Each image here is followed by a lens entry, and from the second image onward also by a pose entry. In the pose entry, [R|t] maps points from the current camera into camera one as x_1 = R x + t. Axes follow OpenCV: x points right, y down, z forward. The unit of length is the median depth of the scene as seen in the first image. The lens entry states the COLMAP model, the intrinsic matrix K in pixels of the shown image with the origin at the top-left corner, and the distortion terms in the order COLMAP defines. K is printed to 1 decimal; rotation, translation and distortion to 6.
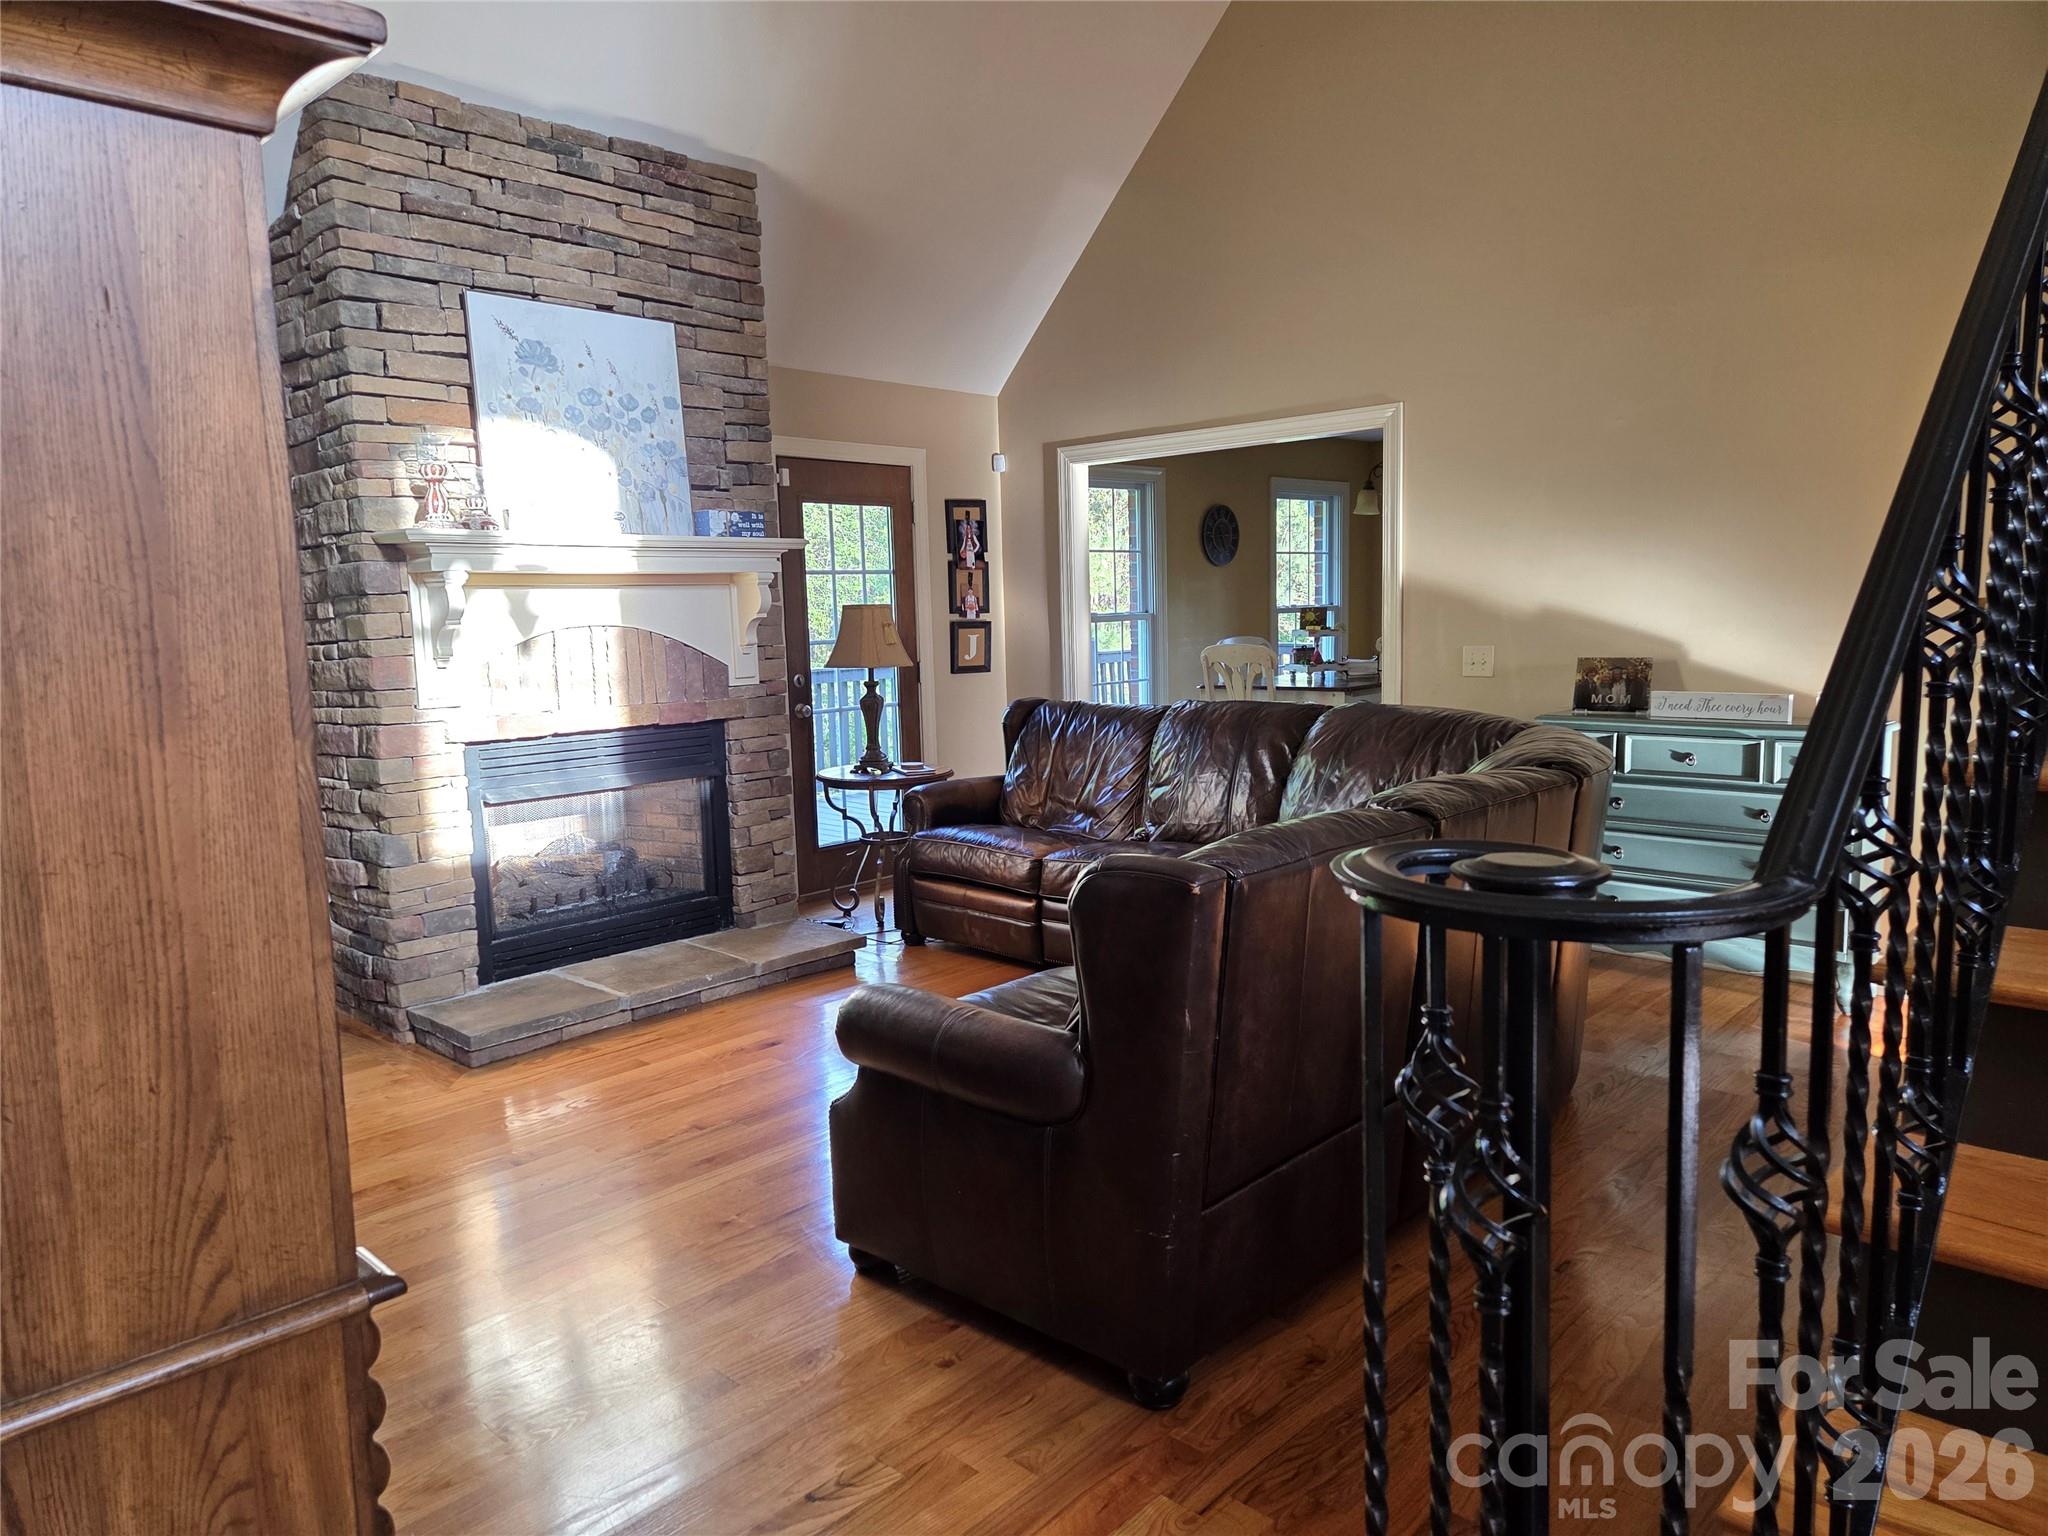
lens RADIAL K [[1376.2, 0, 1029.1], [0, 1376.2, 763.2], [0, 0, 1]] dist [0.085461, -0.091382]
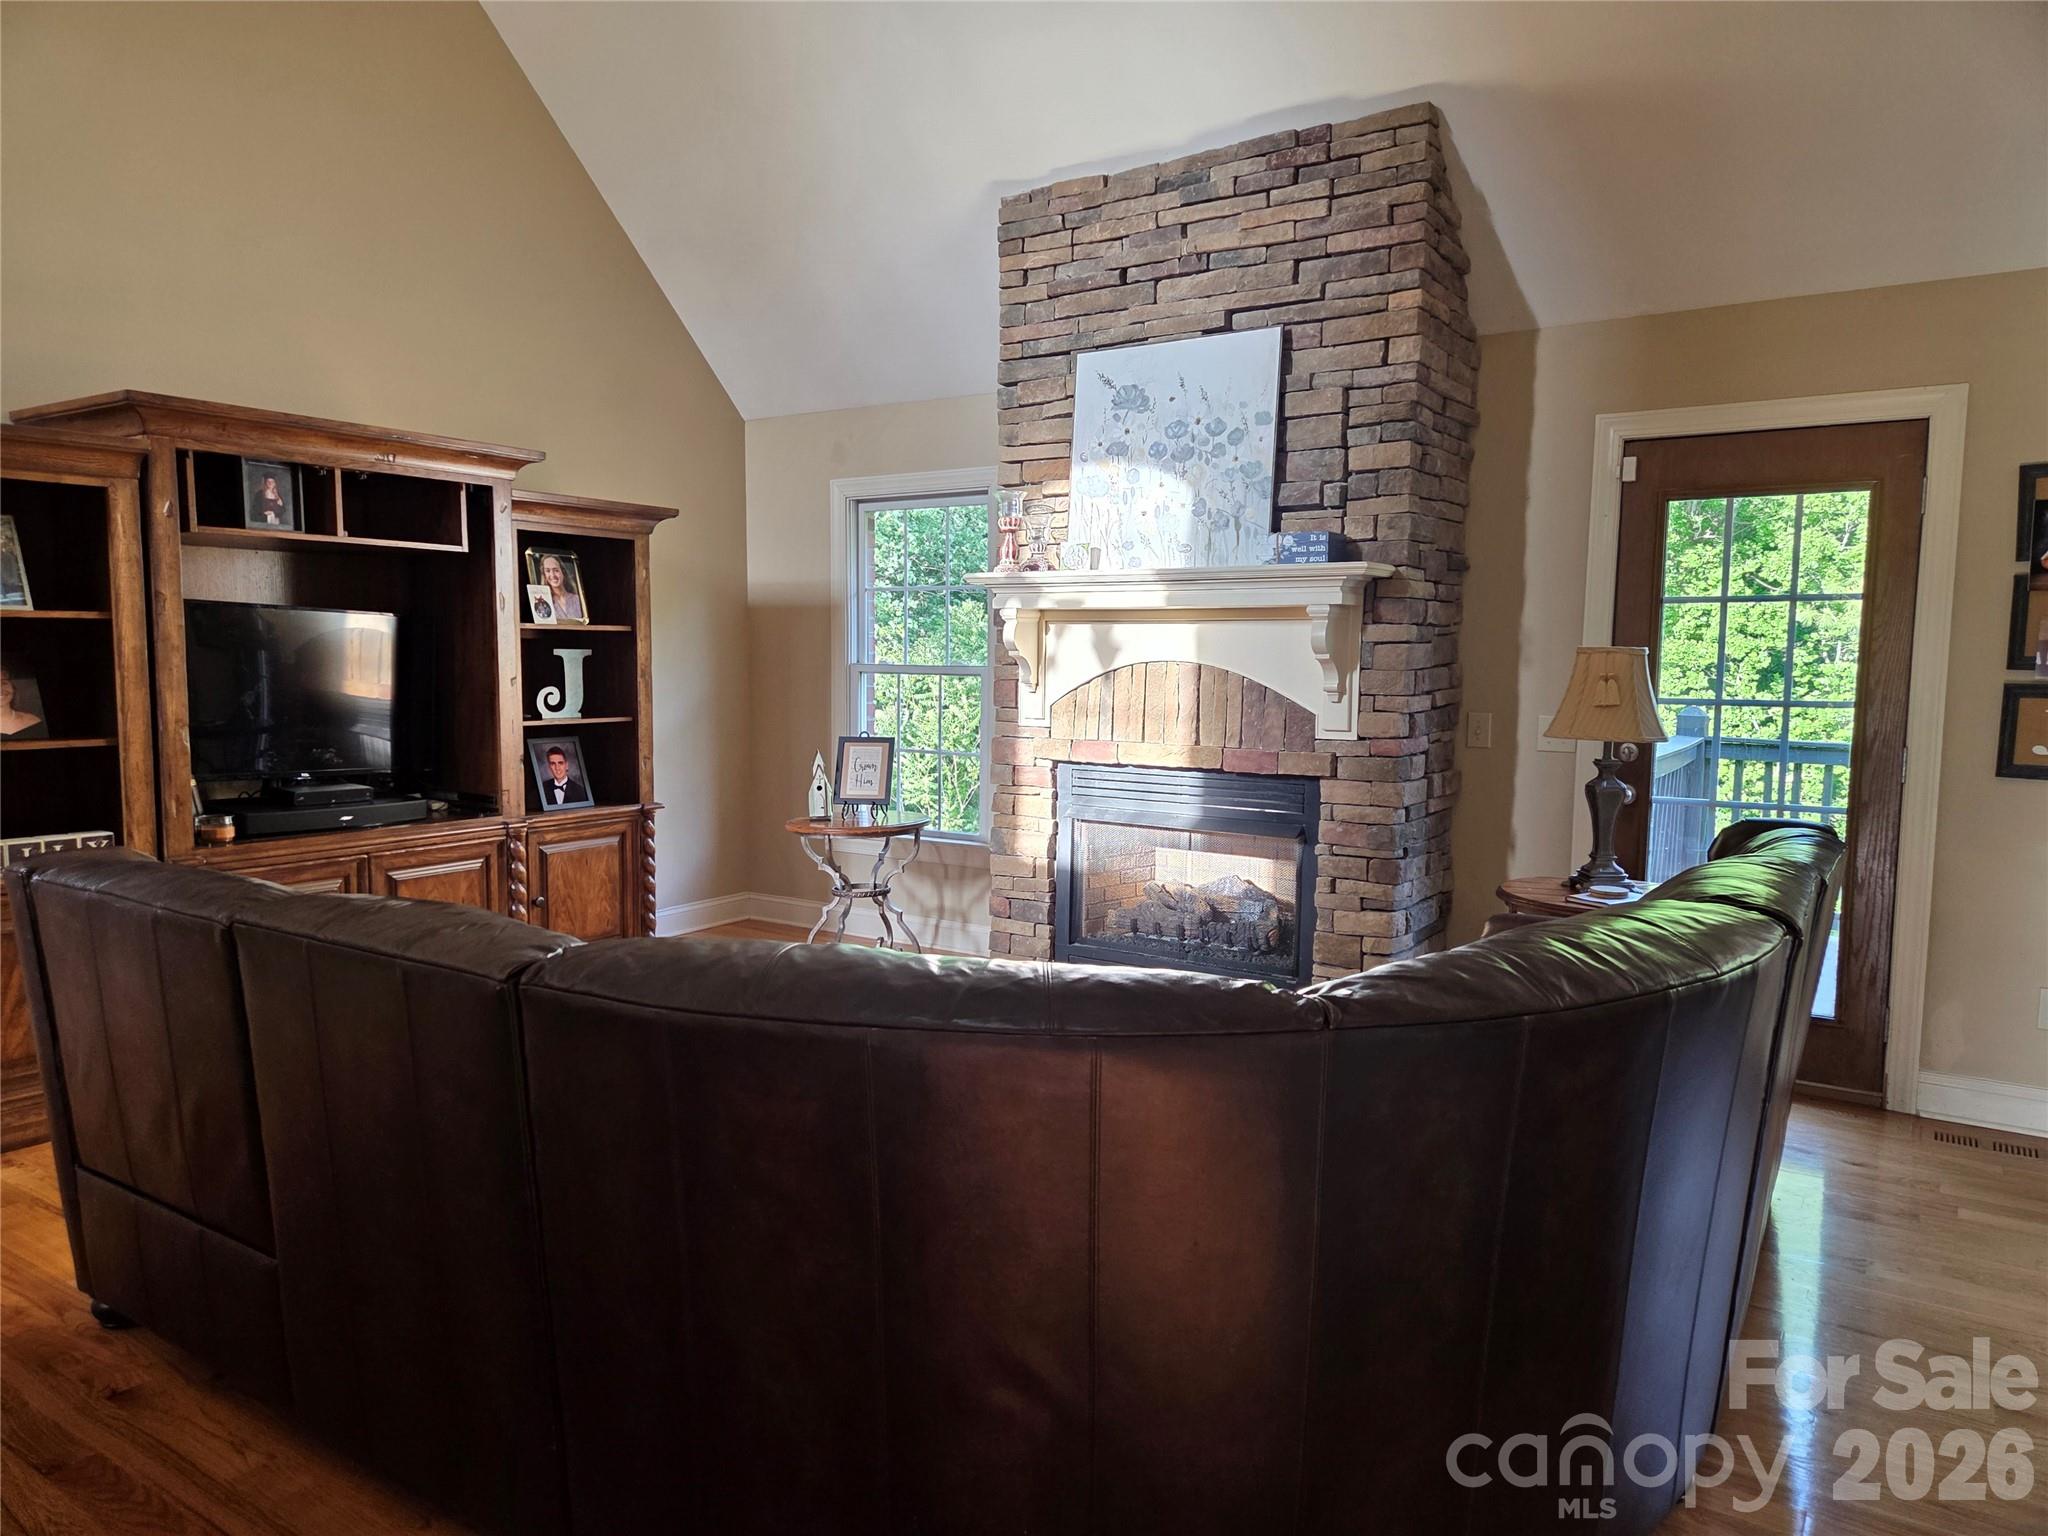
lens RADIAL K [[1376.2, 0, 1029.1], [0, 1376.2, 763.2], [0, 0, 1]] dist [0.085461, -0.091382]
pose [[0.145922, 0.109586, -0.983208, 0.604897], [-0.126518, 0.987752, 0.091315, -0.098140], [0.981173, 0.111069, 0.158000, 0.710629]]
